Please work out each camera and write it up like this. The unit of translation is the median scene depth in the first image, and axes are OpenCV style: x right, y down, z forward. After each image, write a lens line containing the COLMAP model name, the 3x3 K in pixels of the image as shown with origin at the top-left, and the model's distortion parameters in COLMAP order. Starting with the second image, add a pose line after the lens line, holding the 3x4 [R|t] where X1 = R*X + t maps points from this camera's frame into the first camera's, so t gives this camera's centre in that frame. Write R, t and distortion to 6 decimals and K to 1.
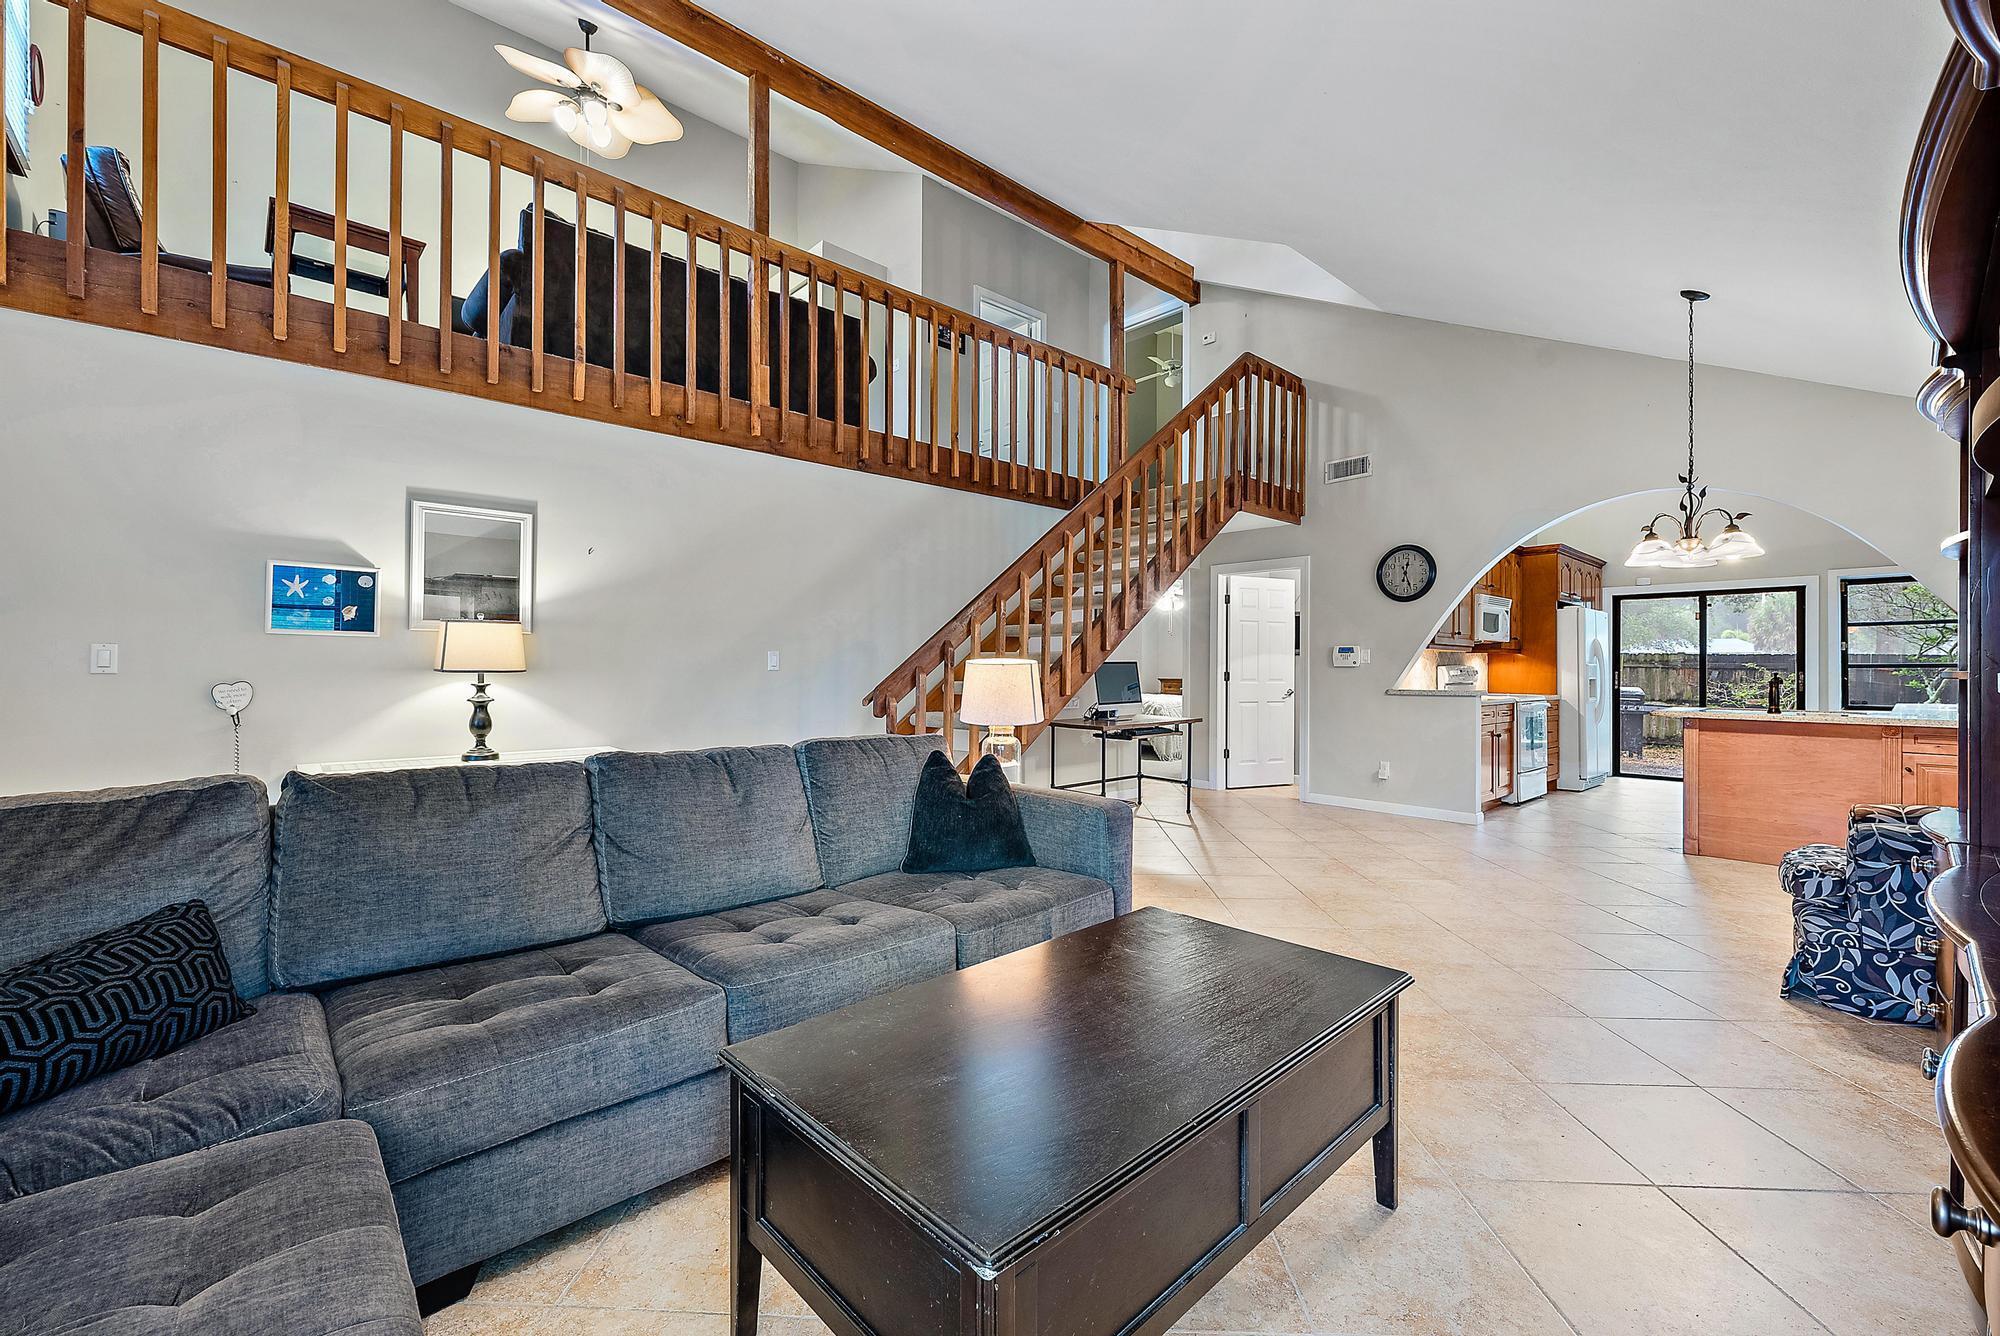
lens RADIAL K [[814.8, 0, 1016.2], [0, 814.8, 667.6], [0, 0, 1]] dist [-0.000375, -0.000252]
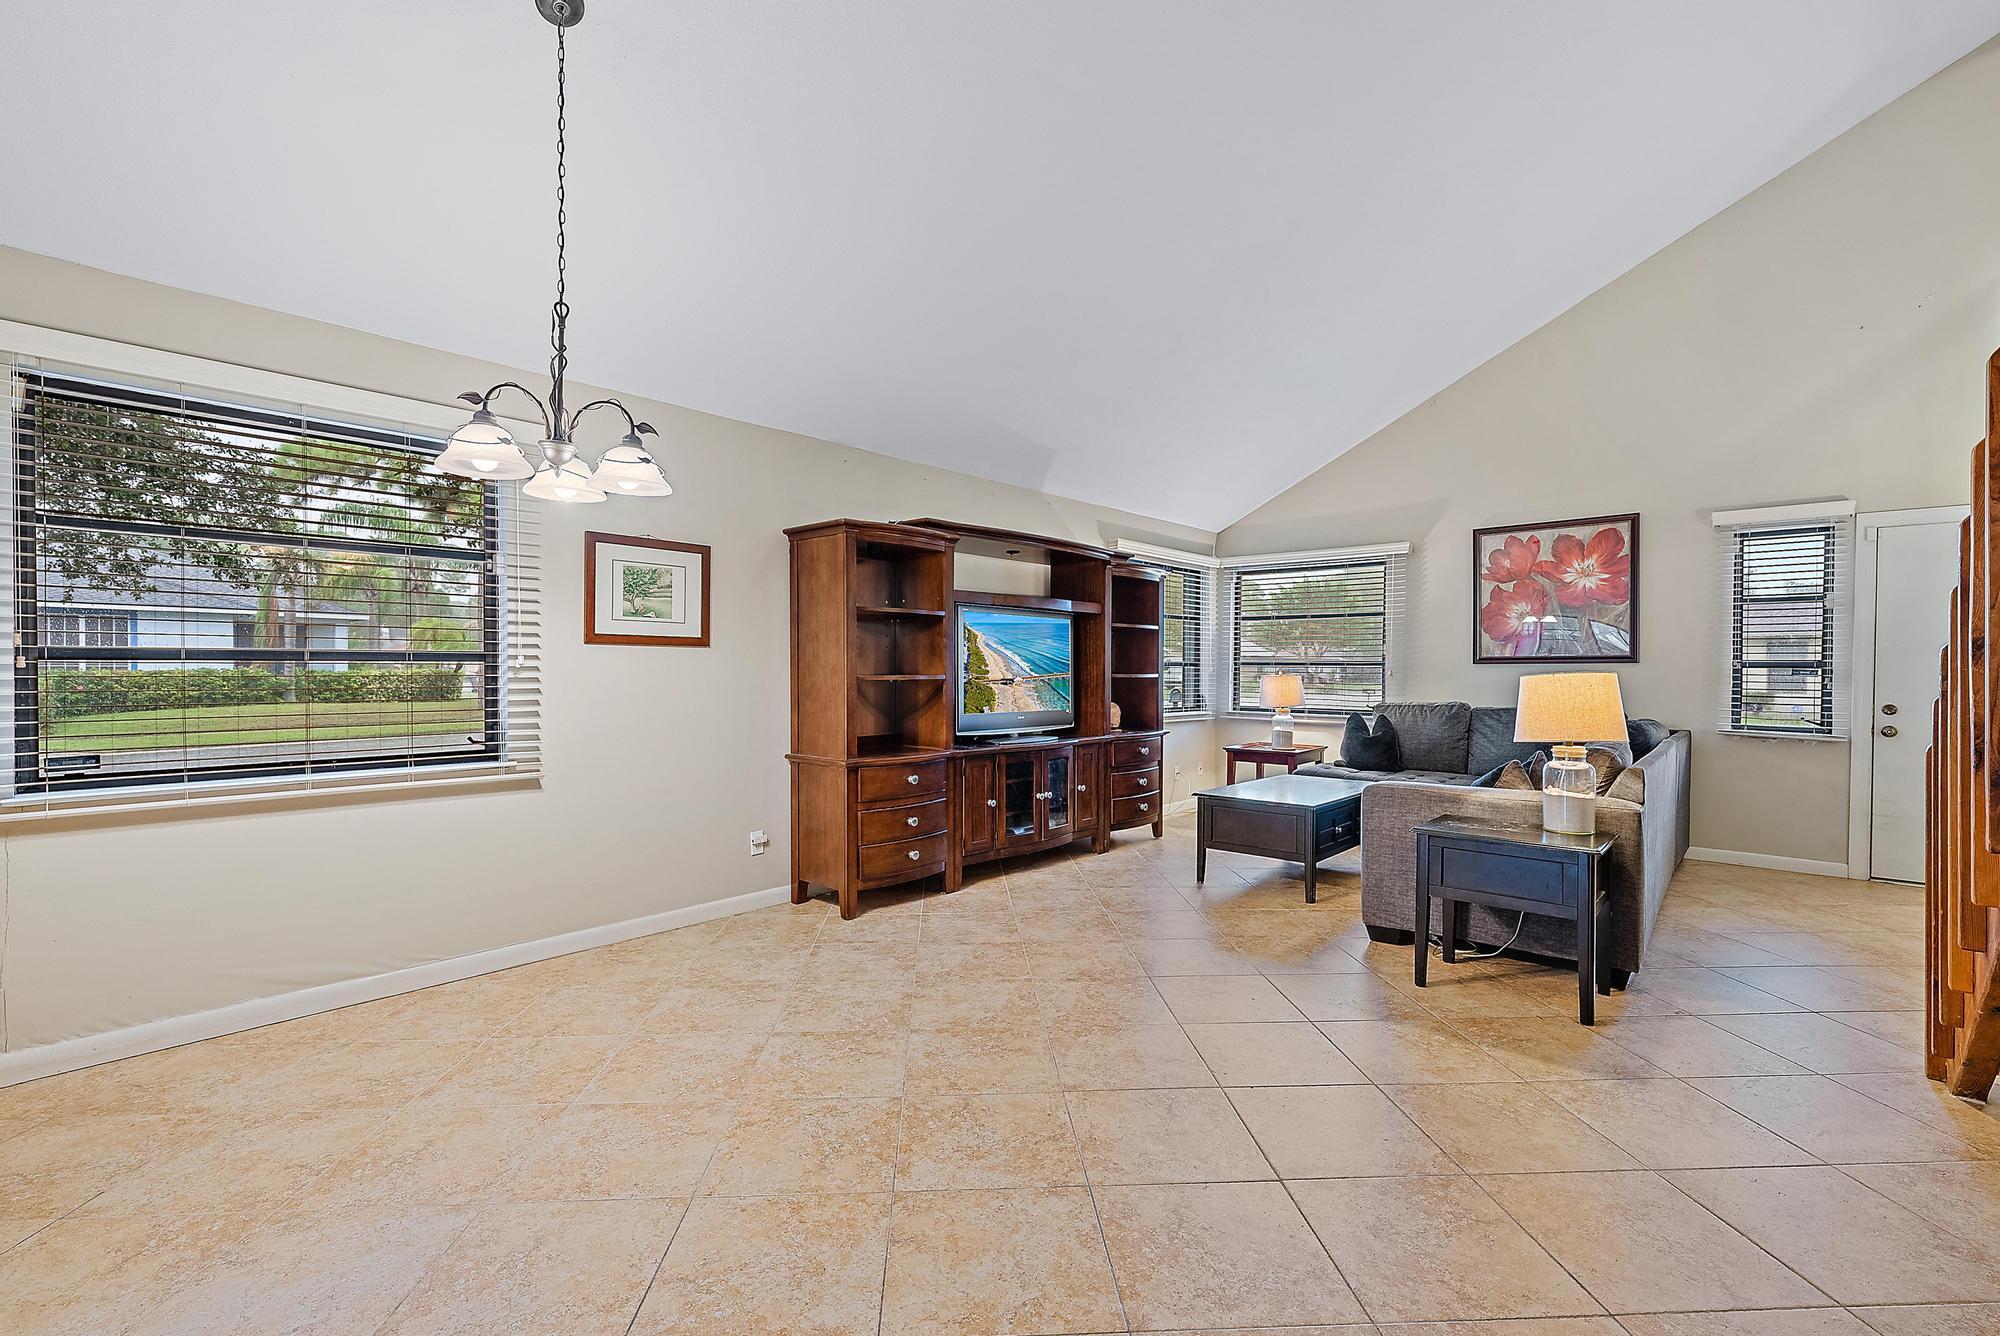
lens RADIAL K [[897.9, 0, 994.4], [0, 897.9, 679.4], [0, 0, 1]] dist [0.007772, -0.001492]
pose [[-0.996430, -0.007617, -0.084075, 0.322075], [-0.008850, 0.999858, 0.014308, -0.005440], [0.083954, 0.015001, -0.996357, 0.901643]]
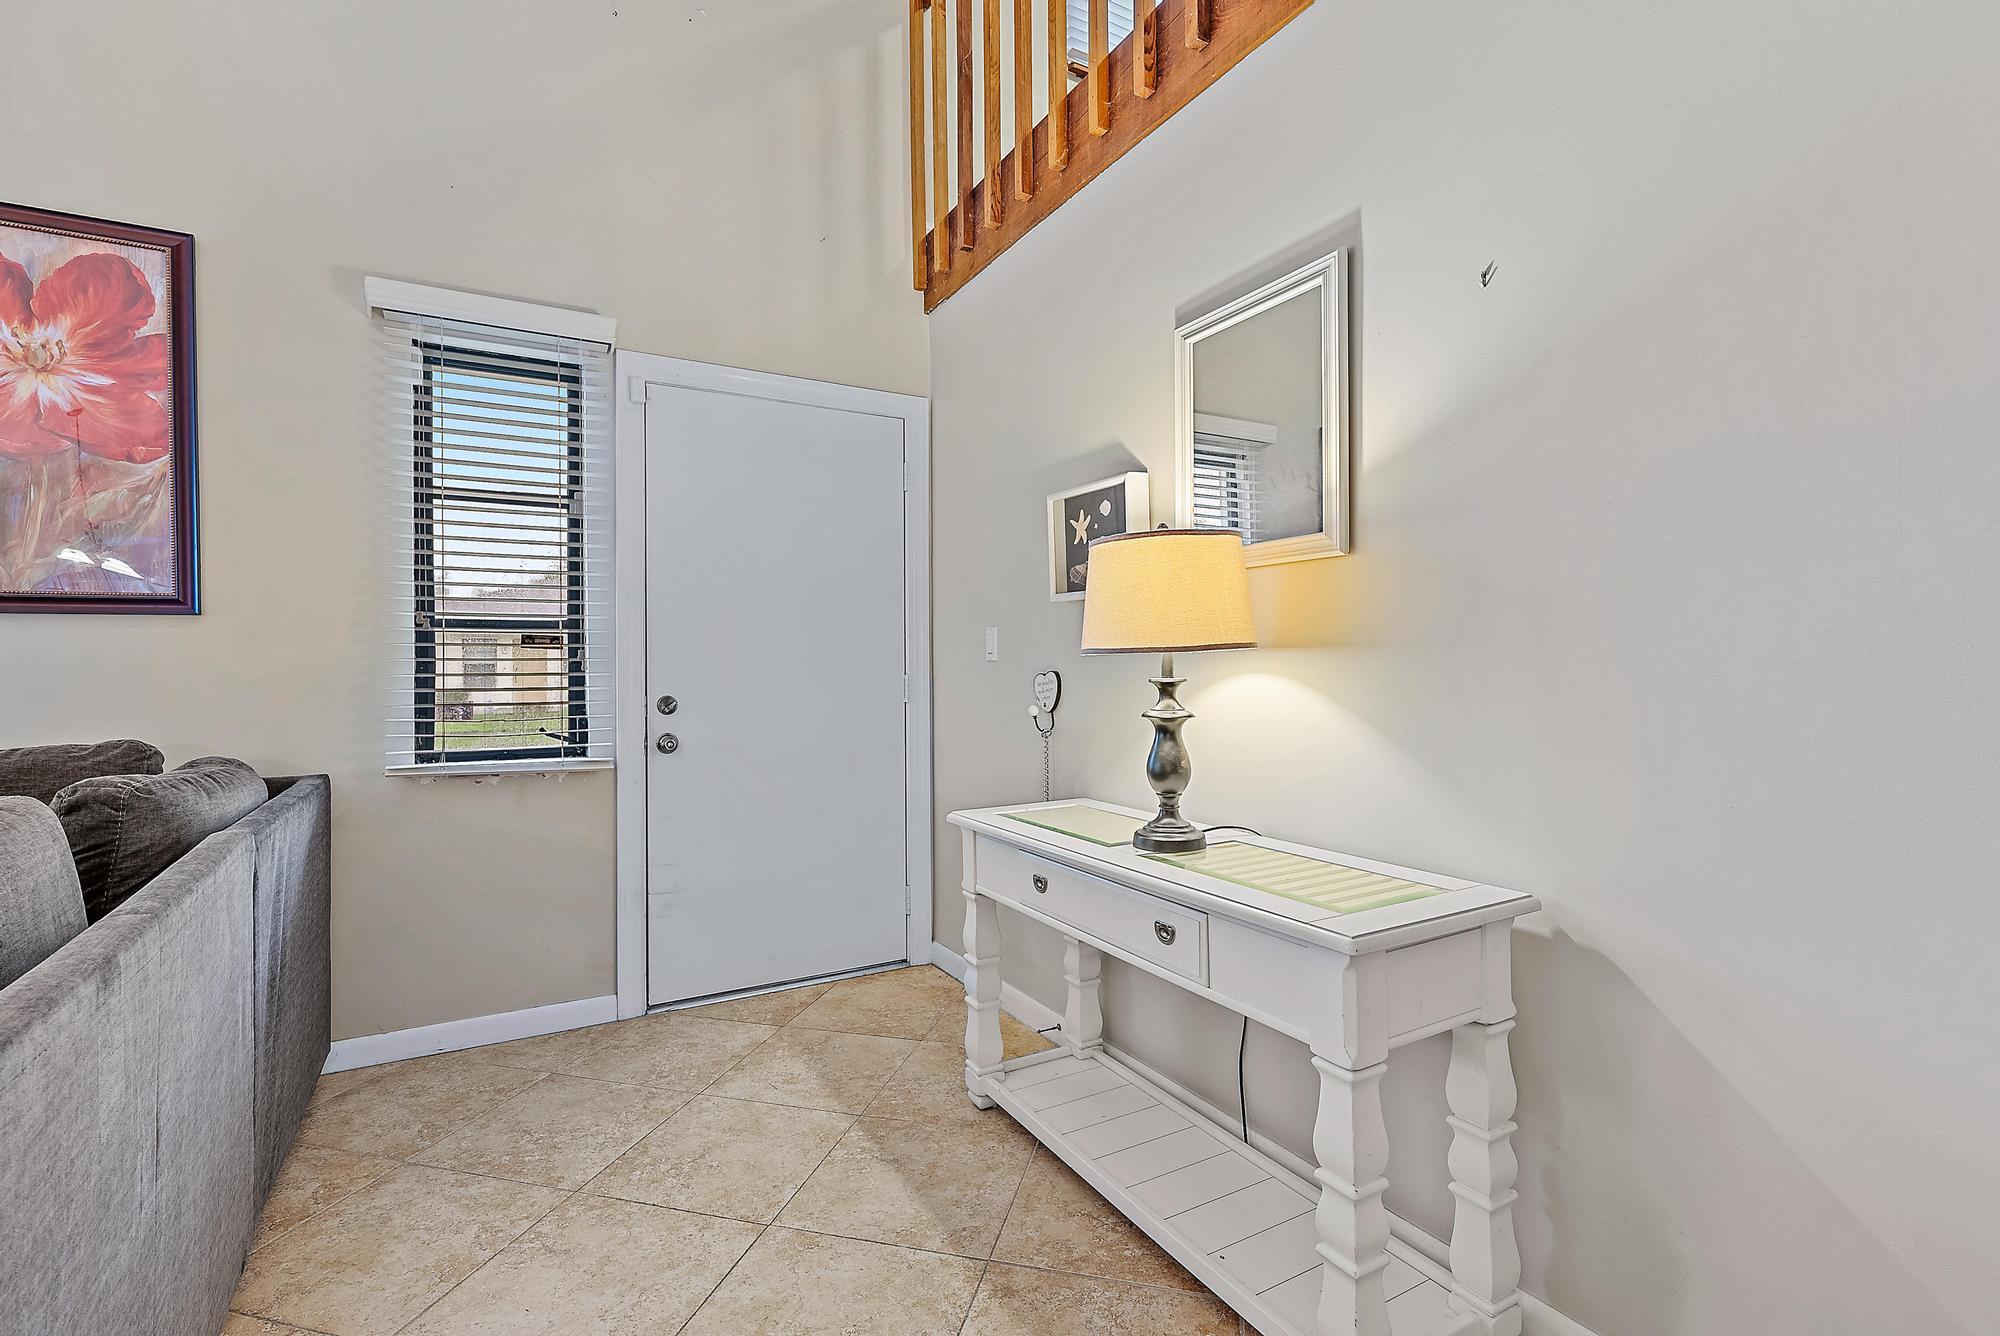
lens RADIAL K [[897.9, 0, 978.9], [0, 897.9, 660.0], [0, 0, 1]] dist [0.007772, -0.001492]
pose [[-0.245873, -0.009192, -0.969258, -0.073013], [0.005950, 0.999922, -0.010992, 0.006985], [0.969284, -0.008470, -0.245799, 0.498039]]
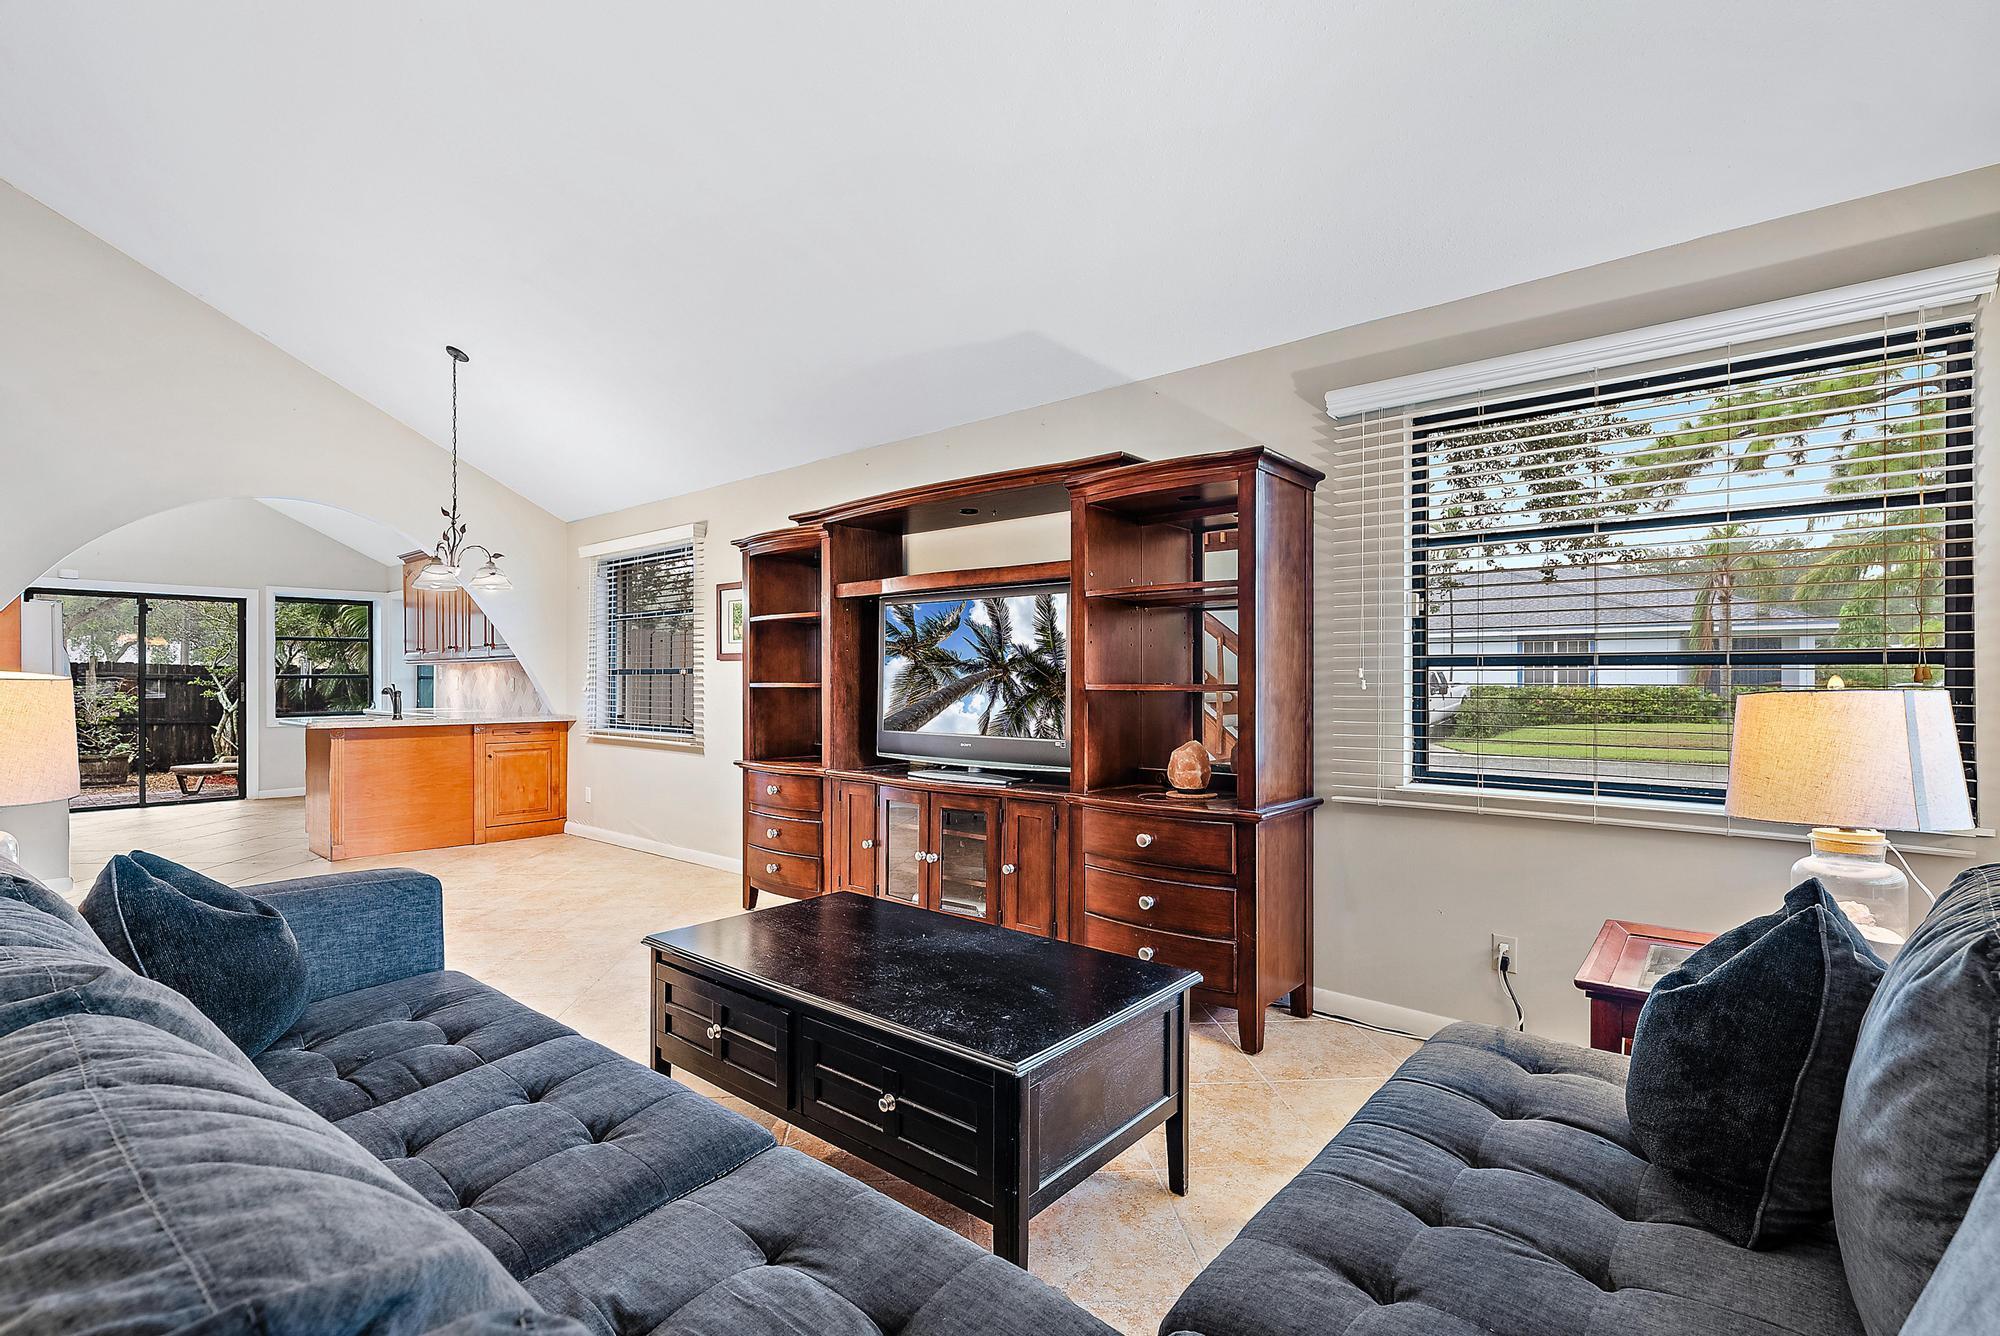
lens RADIAL K [[897.9, 0, 957.7], [0, 897.9, 678.7], [0, 0, 1]] dist [0.007772, -0.001492]
pose [[-0.091886, -0.001277, 0.995769, -0.271706], [-0.000983, 0.999999, 0.001191, -0.001903], [-0.995769, -0.000869, -0.091887, 0.226649]]
